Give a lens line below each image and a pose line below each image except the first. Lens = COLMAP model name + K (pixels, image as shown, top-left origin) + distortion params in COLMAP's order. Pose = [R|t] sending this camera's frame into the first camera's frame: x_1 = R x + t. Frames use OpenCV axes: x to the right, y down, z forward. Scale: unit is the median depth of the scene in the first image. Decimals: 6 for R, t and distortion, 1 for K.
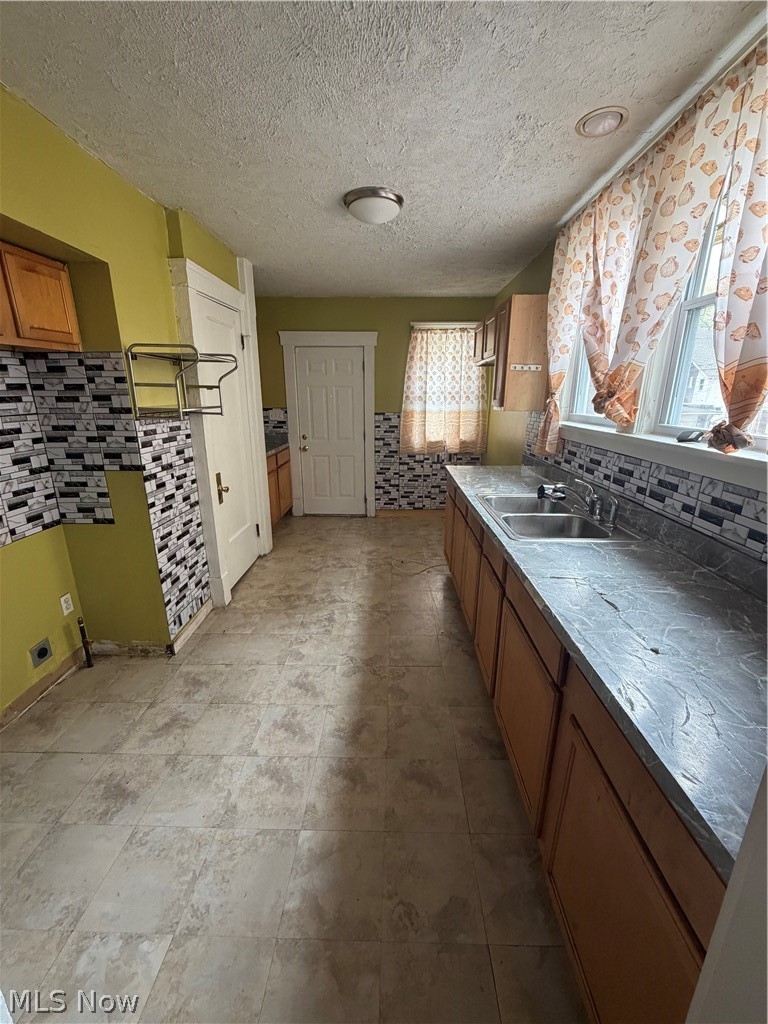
lens RADIAL K [[406.4, 0, 382.6], [0, 406.4, 509.7], [0, 0, 1]] dist [-0.002211, 0.000803]
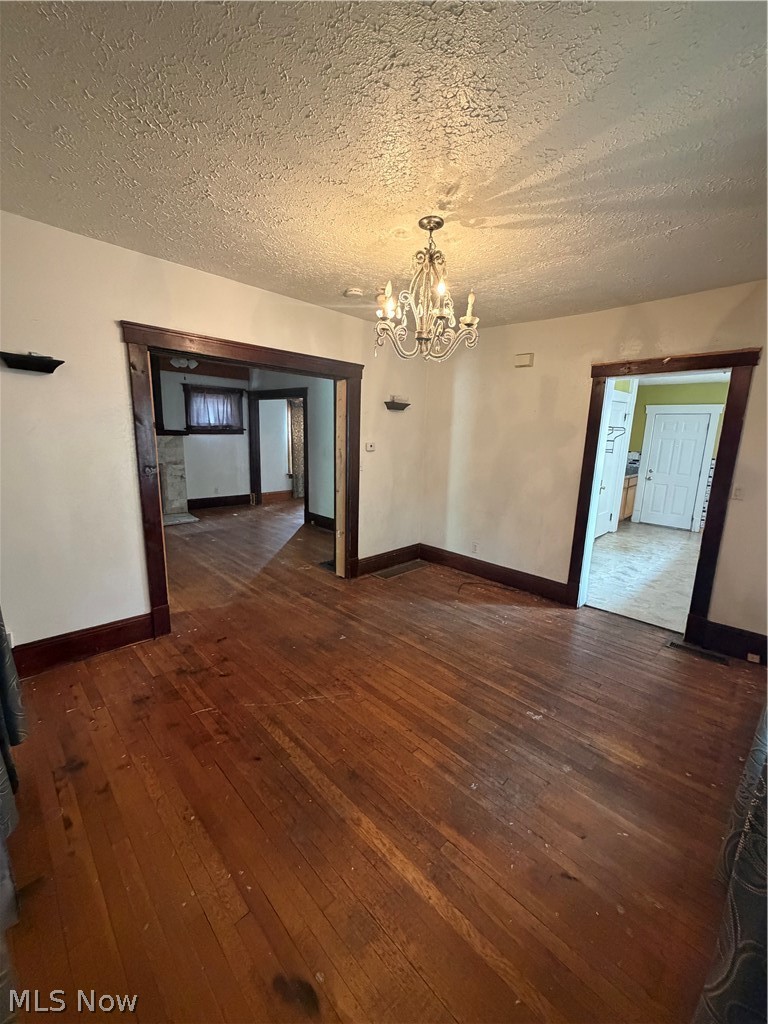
lens RADIAL K [[406.4, 0, 381.5], [0, 406.4, 510.6], [0, 0, 1]] dist [-0.002211, 0.000803]
pose [[0.719651, 0.153157, -0.677234, 0.337217], [-0.214962, 0.976593, -0.007569, 0.487355], [0.660223, 0.151027, 0.735729, -1.913293]]
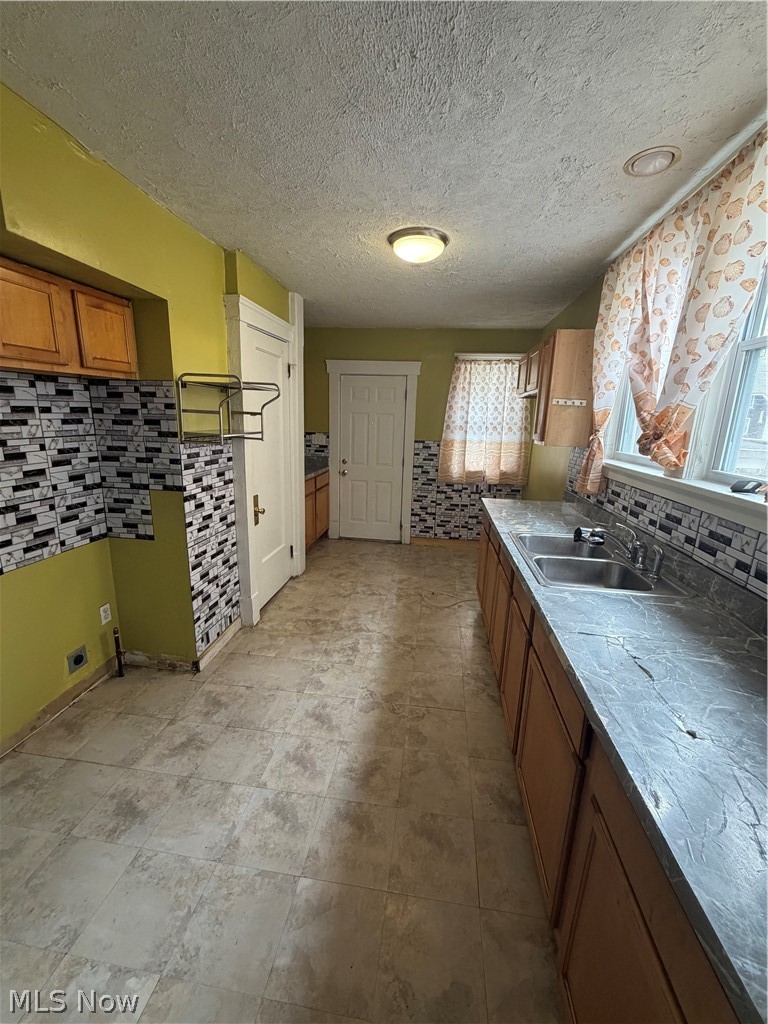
lens RADIAL K [[406.4, 0, 382.8], [0, 406.4, 509.5], [0, 0, 1]] dist [-0.002211, 0.000803]
pose [[0.993453, 0.052253, -0.101592, 0.032580], [-0.057863, 0.996912, -0.053084, -0.025906], [0.098505, 0.058615, 0.993409, 0.013479]]
